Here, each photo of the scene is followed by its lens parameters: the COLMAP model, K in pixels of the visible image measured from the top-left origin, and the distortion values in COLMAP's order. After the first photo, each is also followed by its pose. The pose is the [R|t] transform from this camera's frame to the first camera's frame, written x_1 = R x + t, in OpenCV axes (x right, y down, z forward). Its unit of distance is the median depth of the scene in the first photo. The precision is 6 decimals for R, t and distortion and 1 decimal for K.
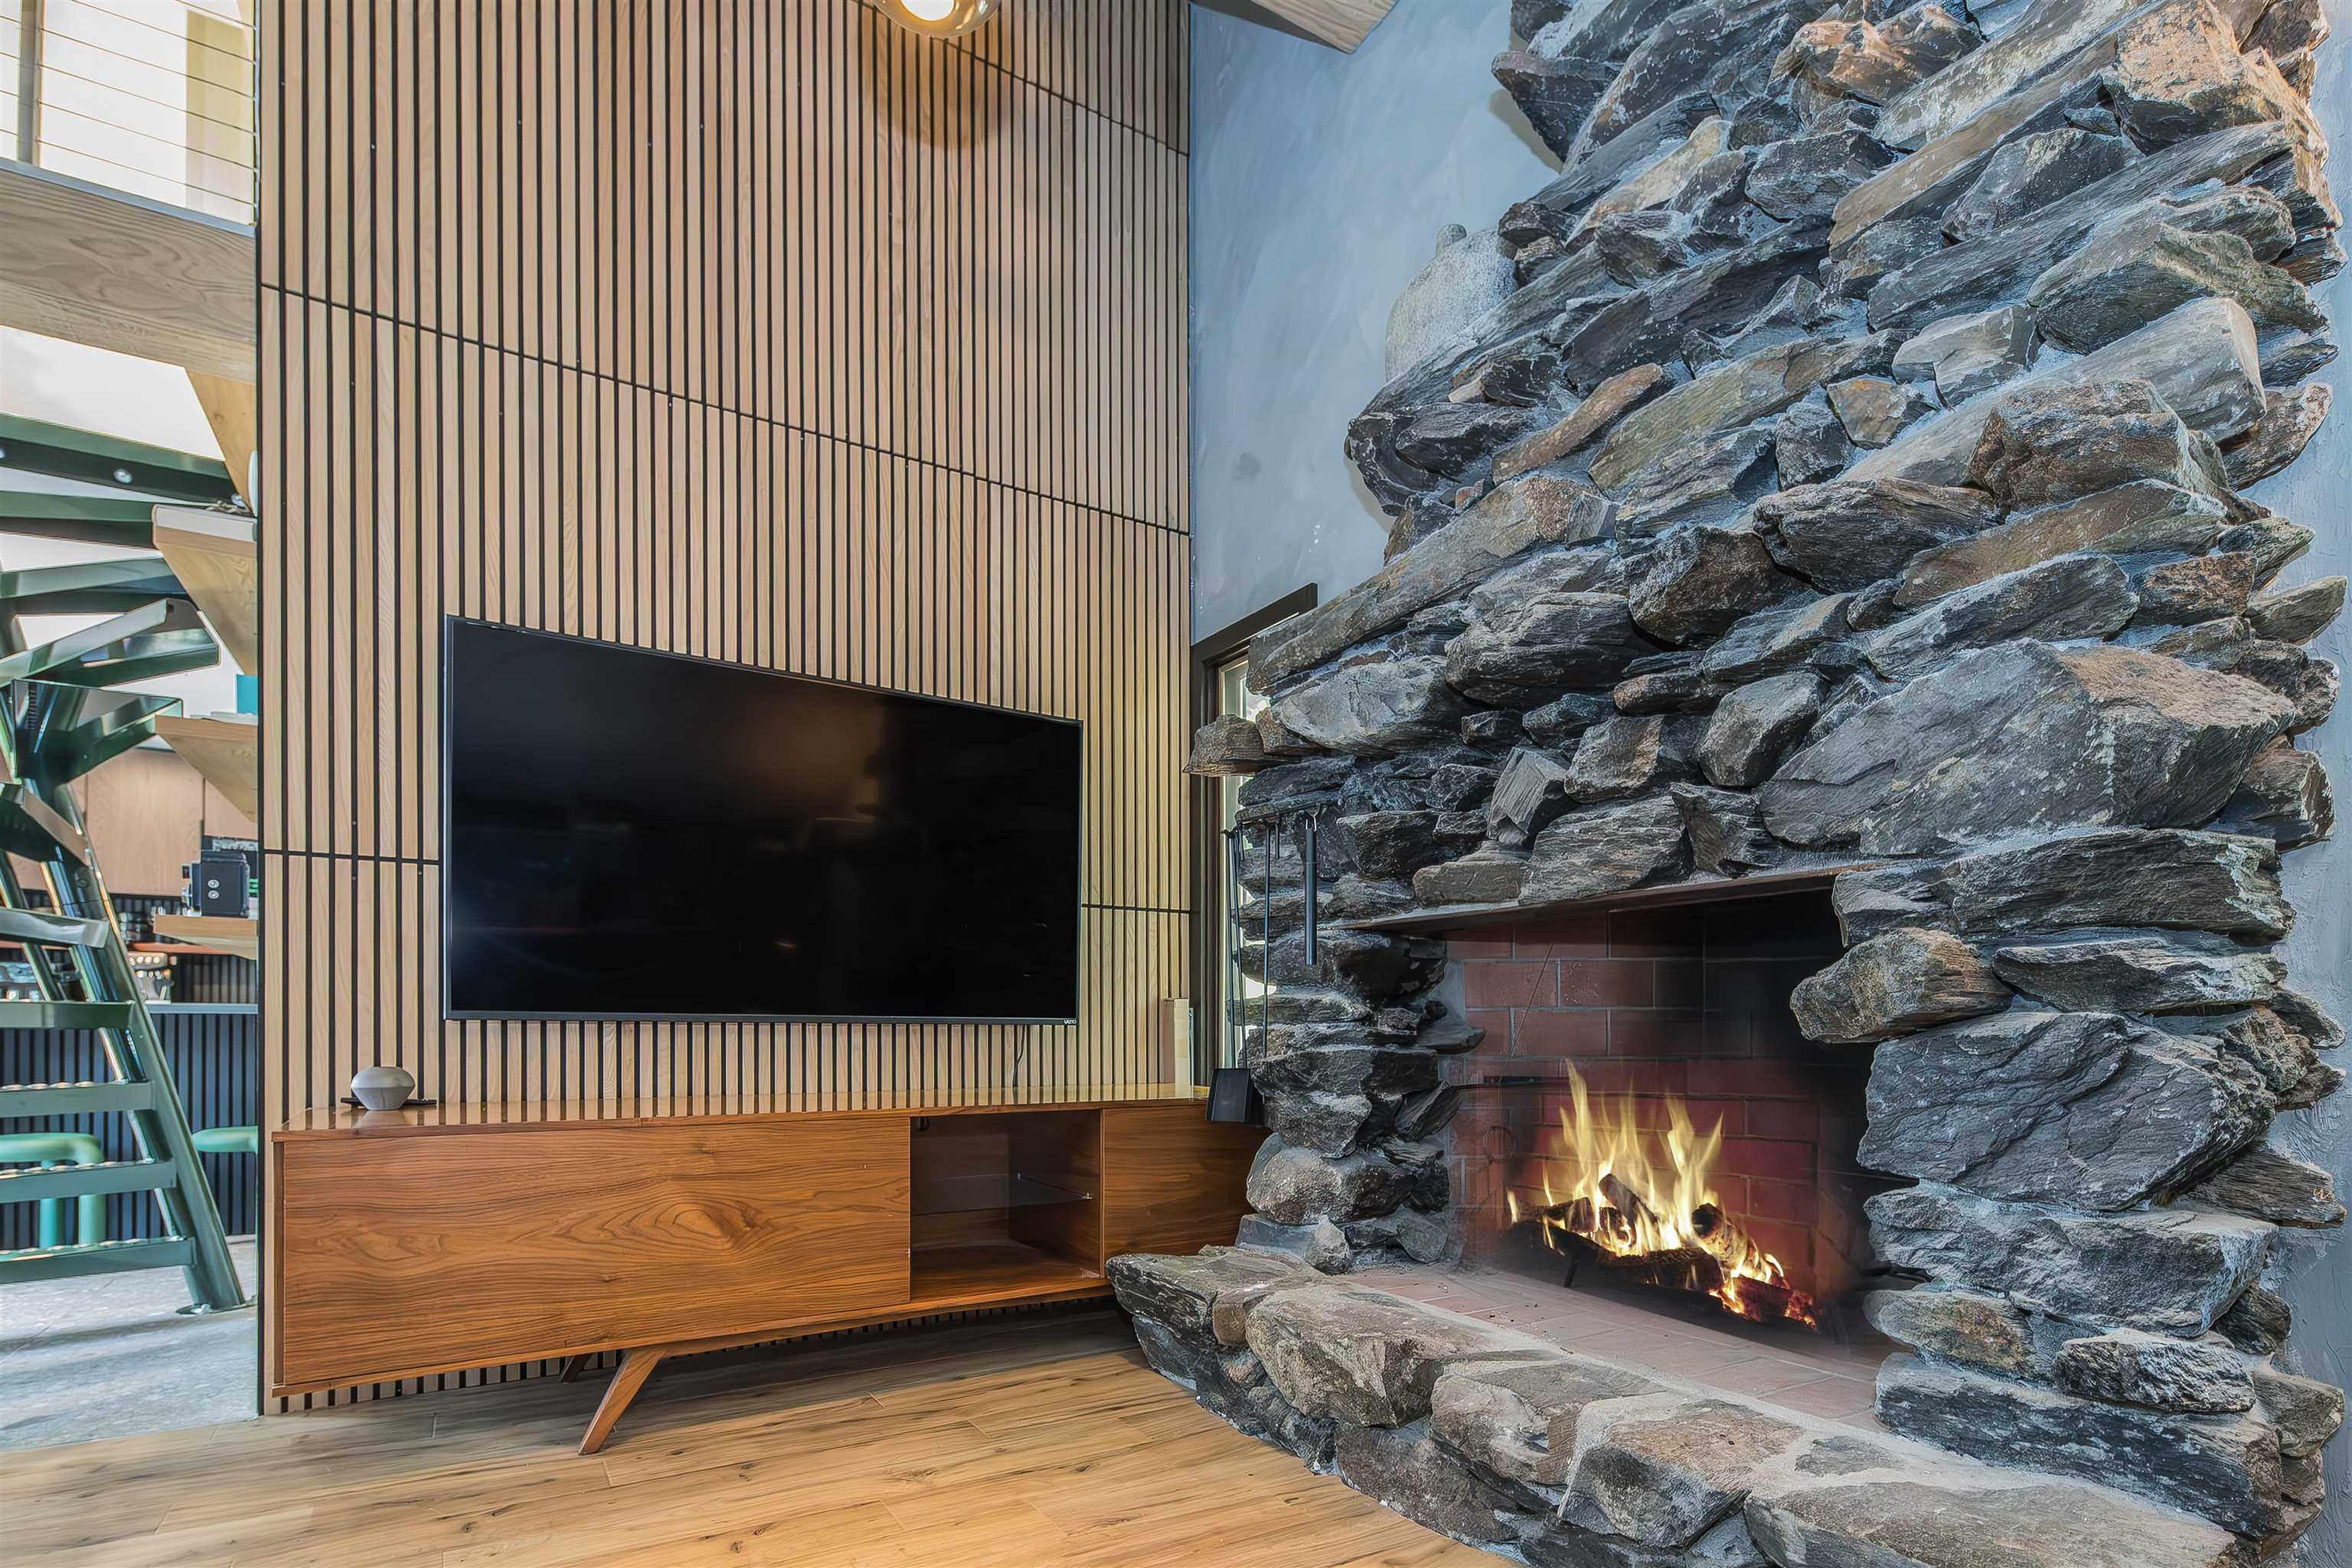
lens RADIAL K [[1153.8, 0, 1165.1], [0, 1153.8, 1025.9], [0, 0, 1]] dist [0.003562, 0.000194]
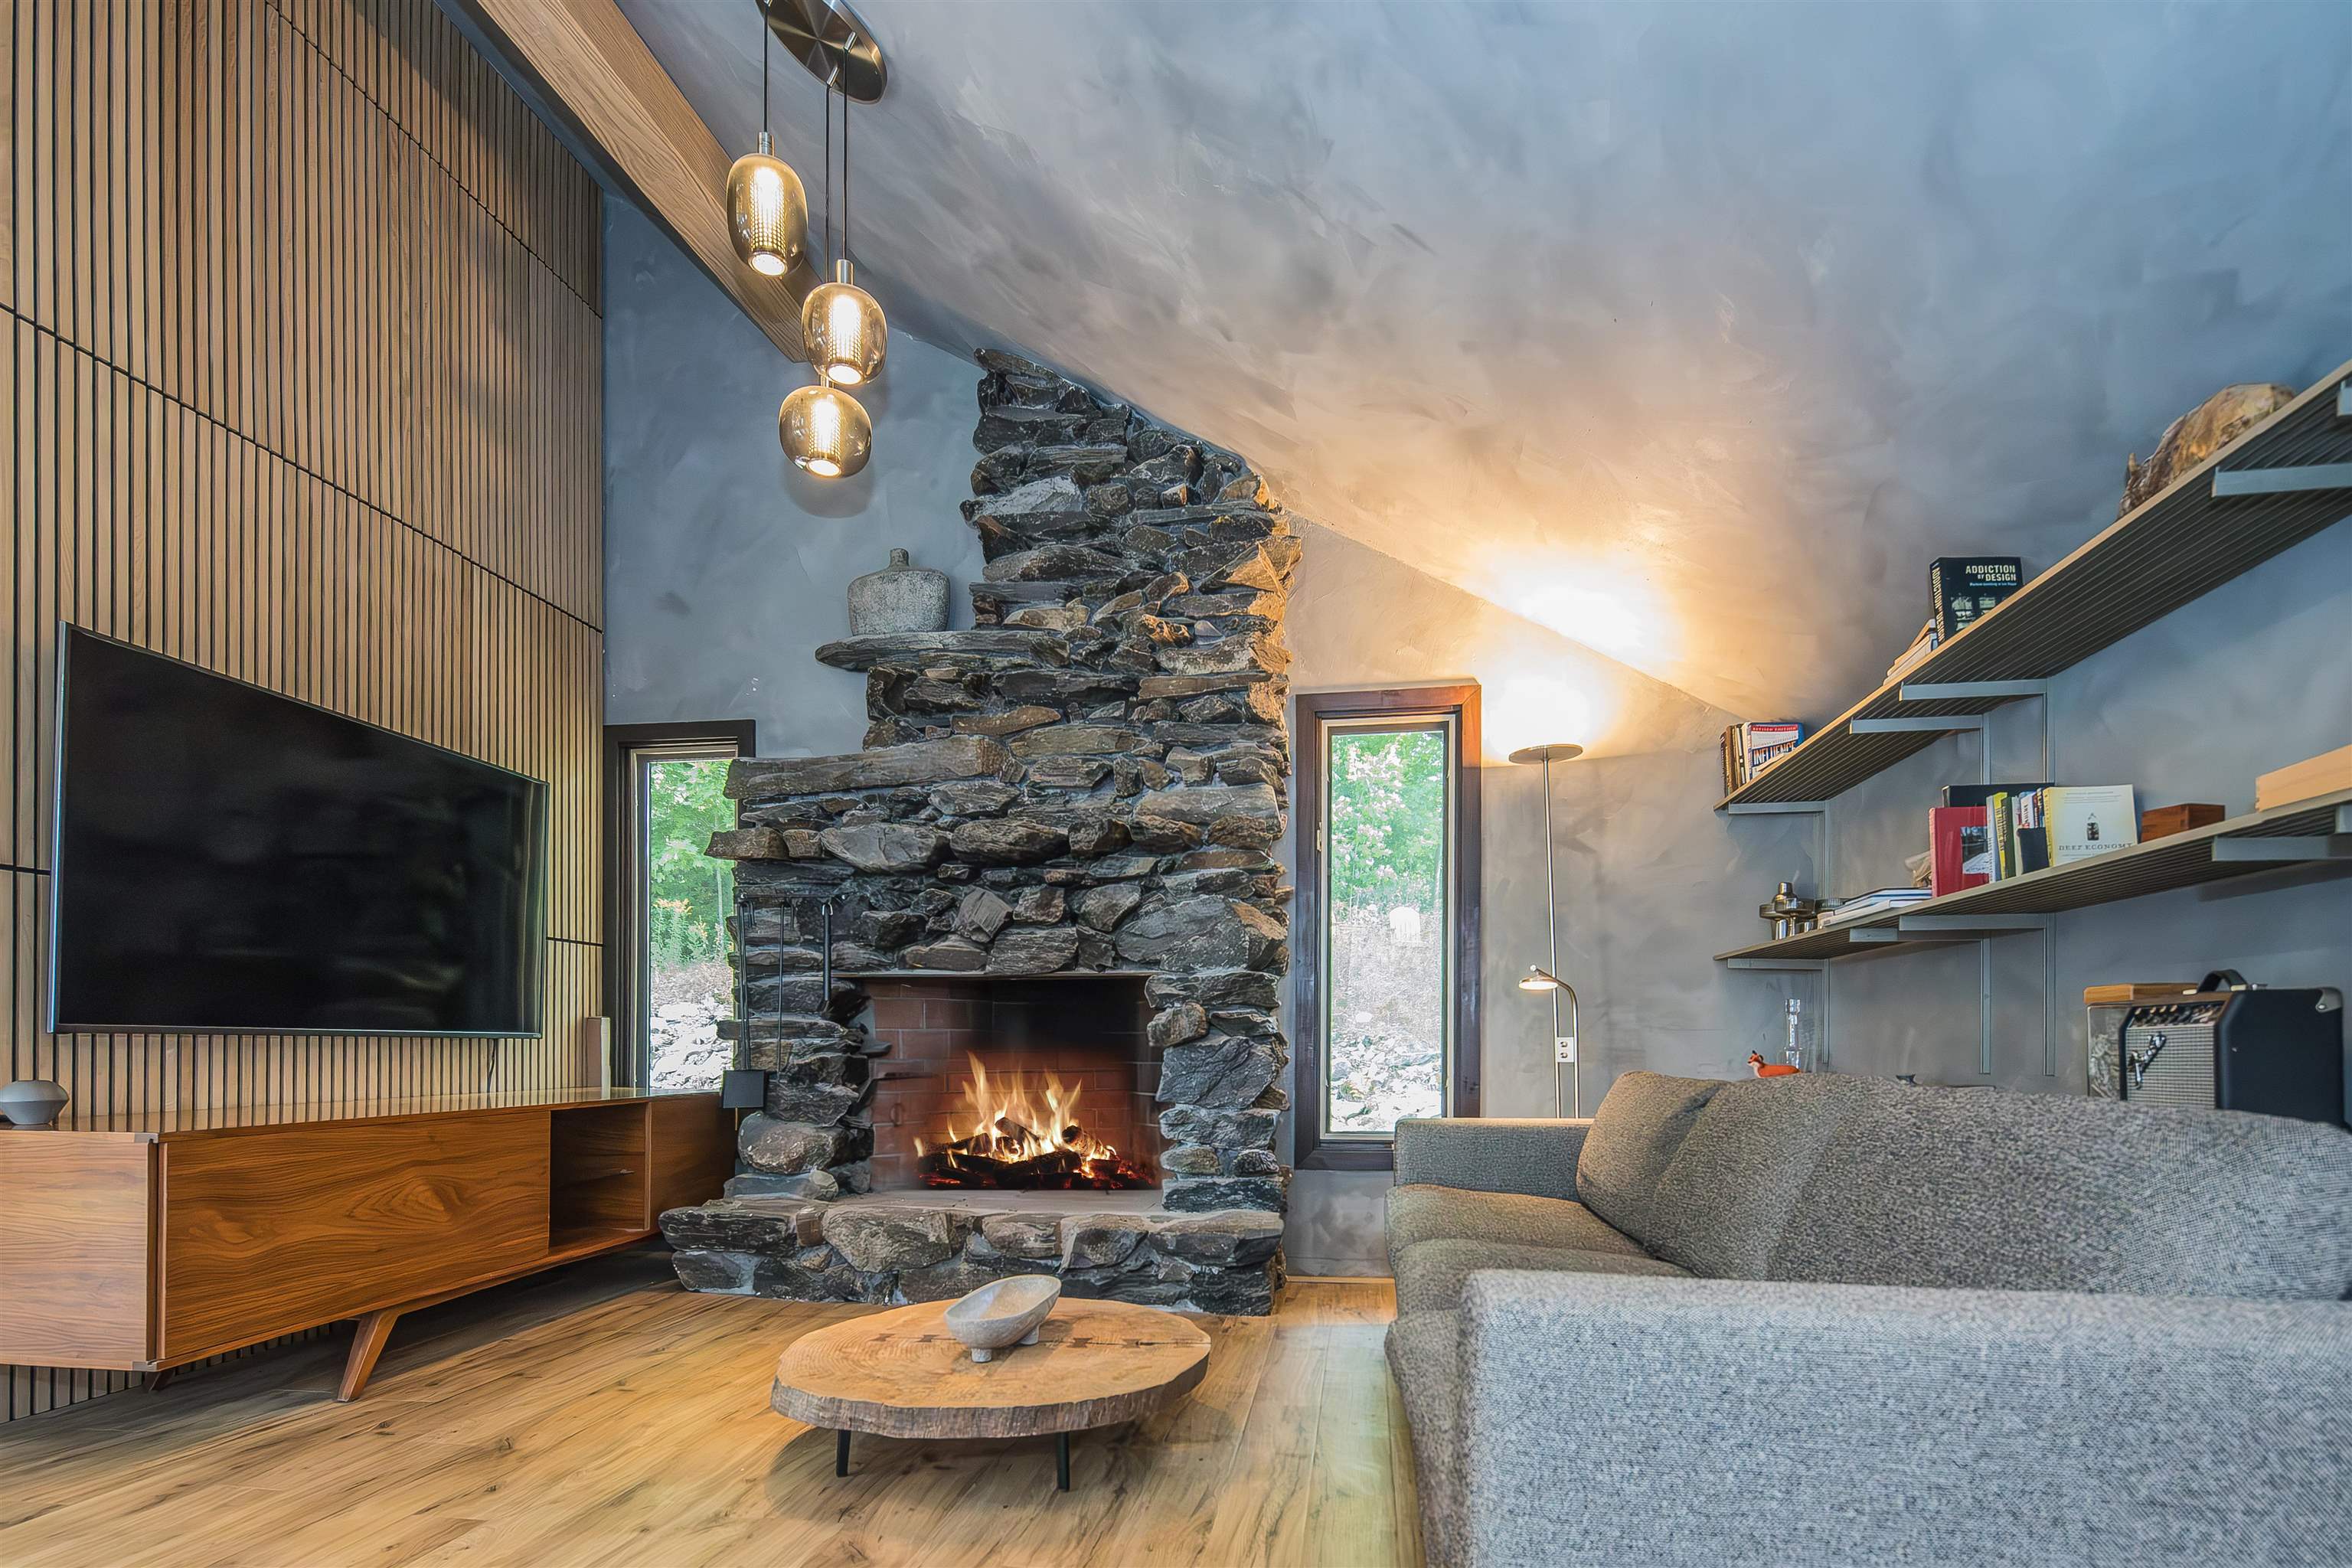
lens RADIAL K [[1171.1, 0, 1173.4], [0, 1171.1, 1051.4], [0, 0, 1]] dist [0.003675, 0.000230]
pose [[0.648935, -0.005949, 0.760821, -0.952961], [-0.002633, 0.999946, 0.010065, -0.002327], [-0.760839, -0.008535, 0.648884, -0.460560]]
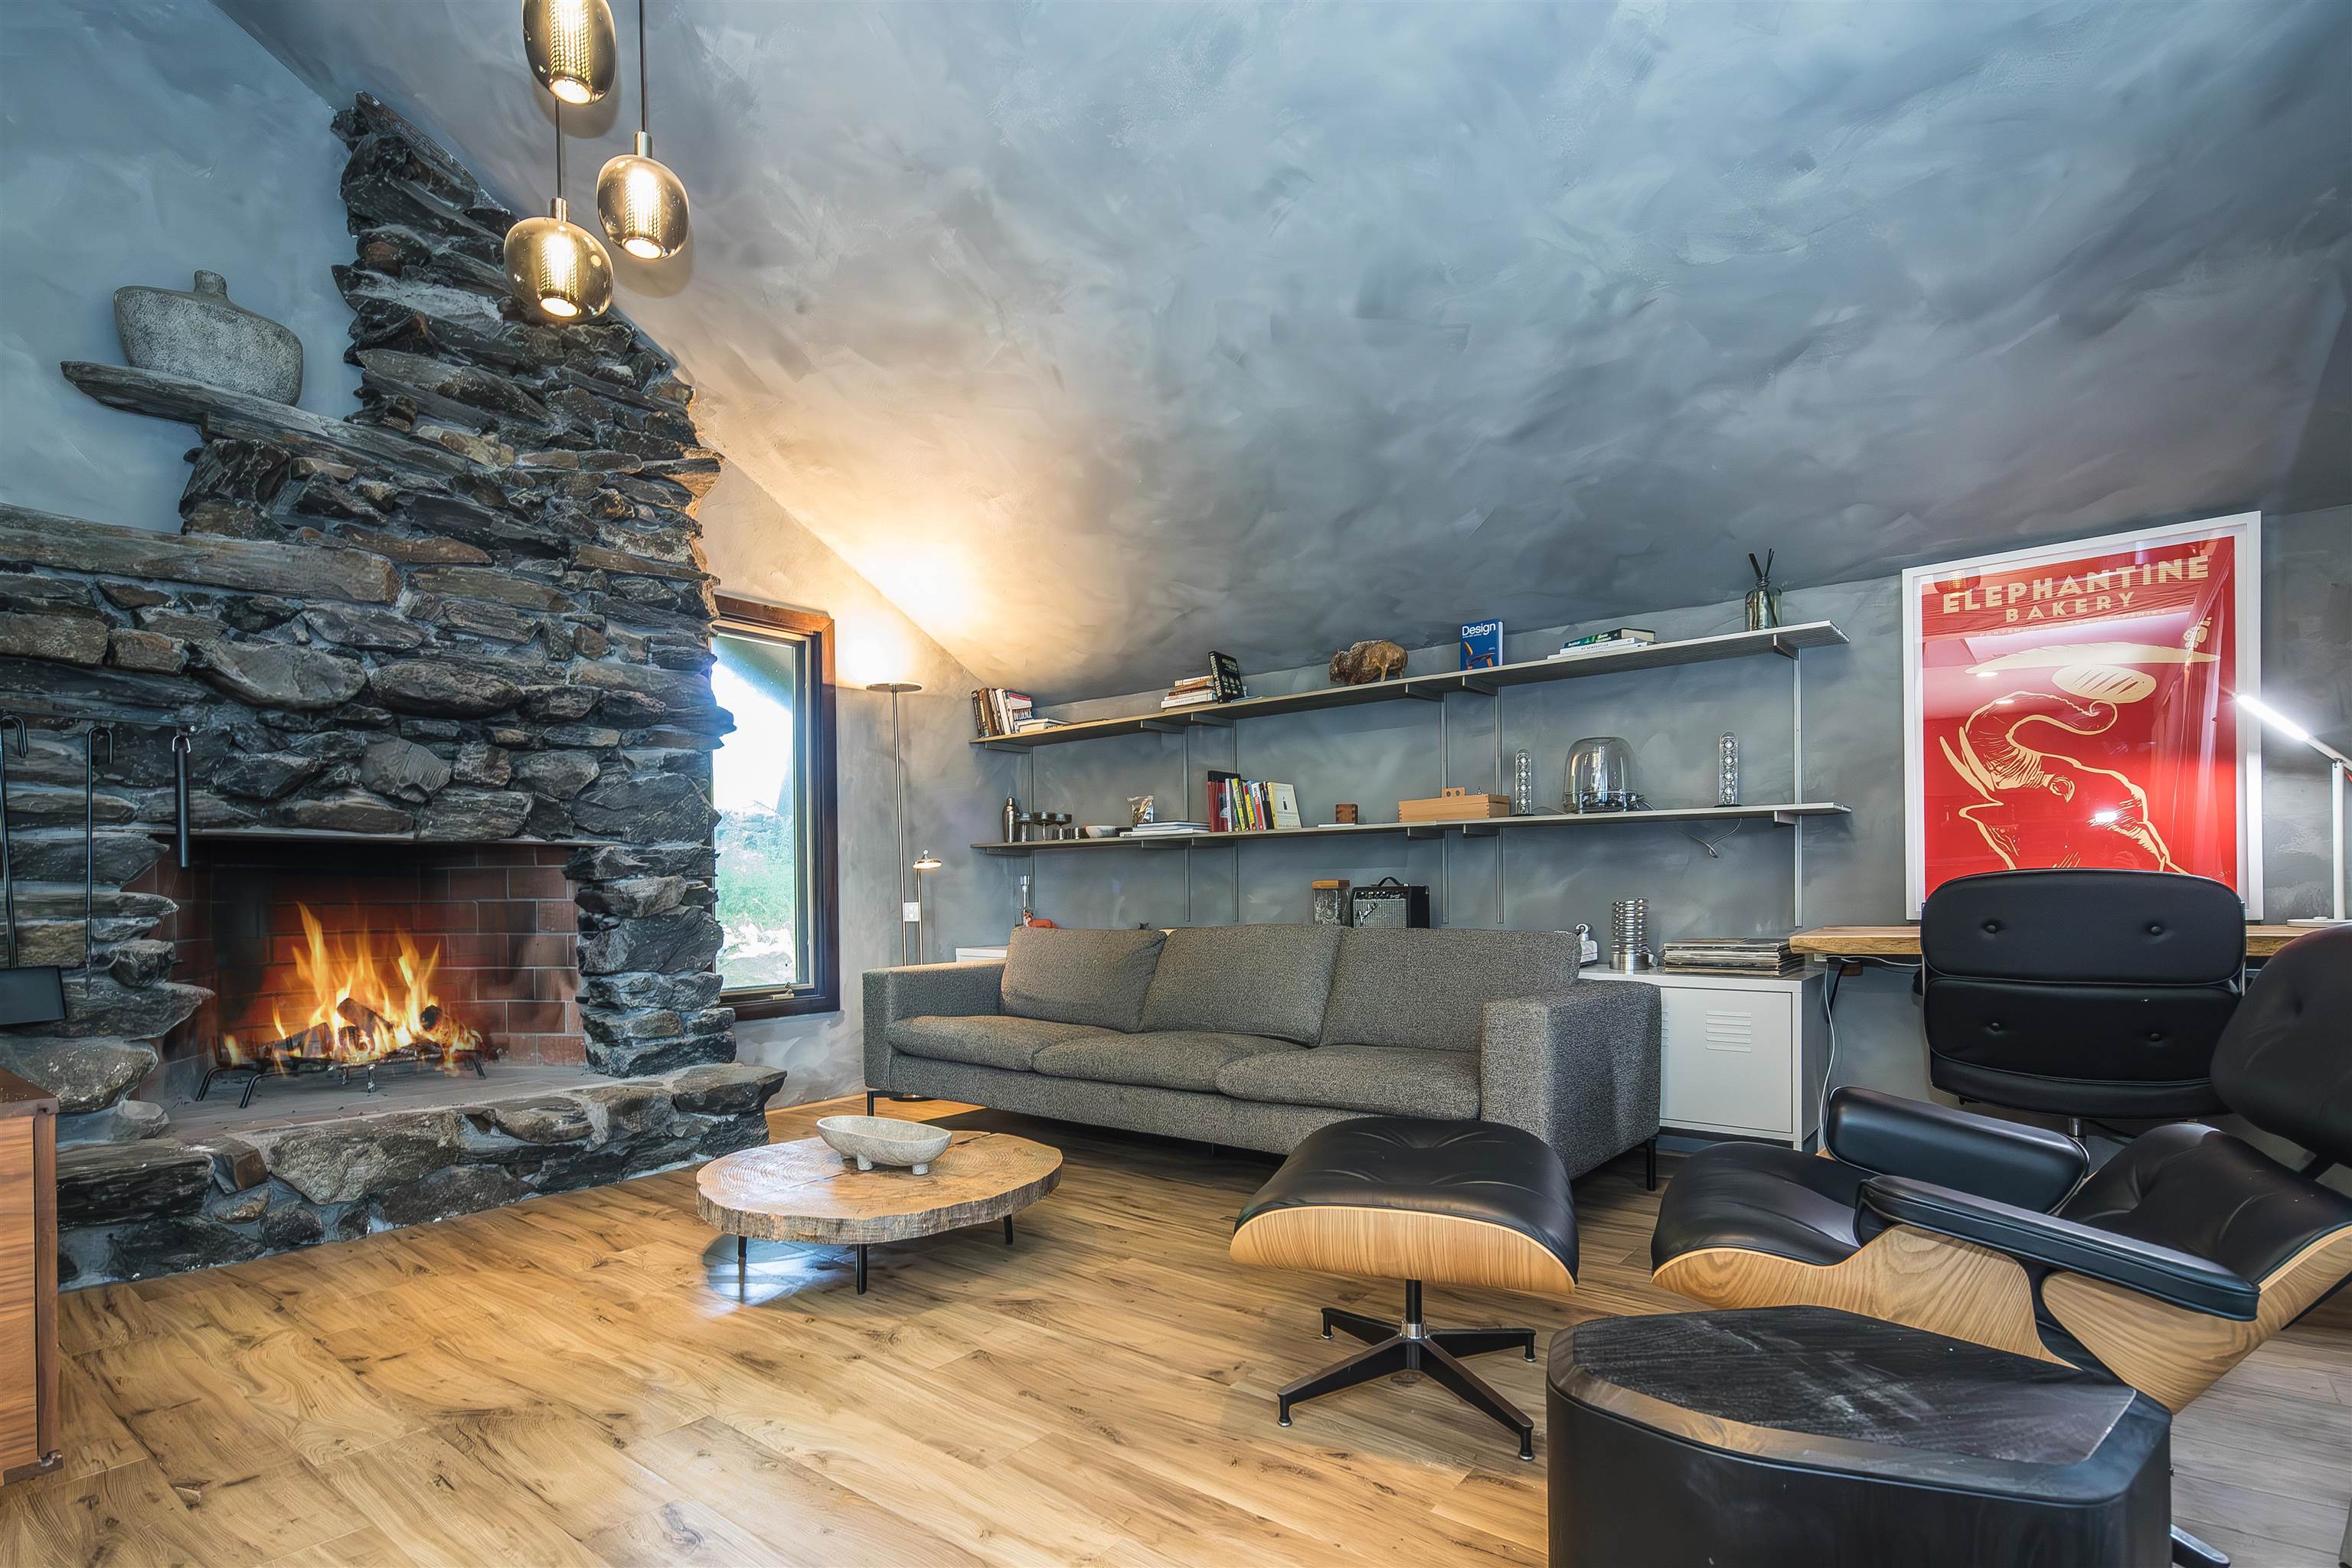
lens RADIAL K [[1139.6, 0, 1180.3], [0, 1139.6, 913.5], [0, 0, 1]] dist [0.001291, -0.000093]
pose [[-0.354504, -0.019225, 0.934857, -1.601811], [0.003293, 0.999757, 0.021808, -0.034706], [-0.935049, 0.010810, -0.354354, 0.590974]]
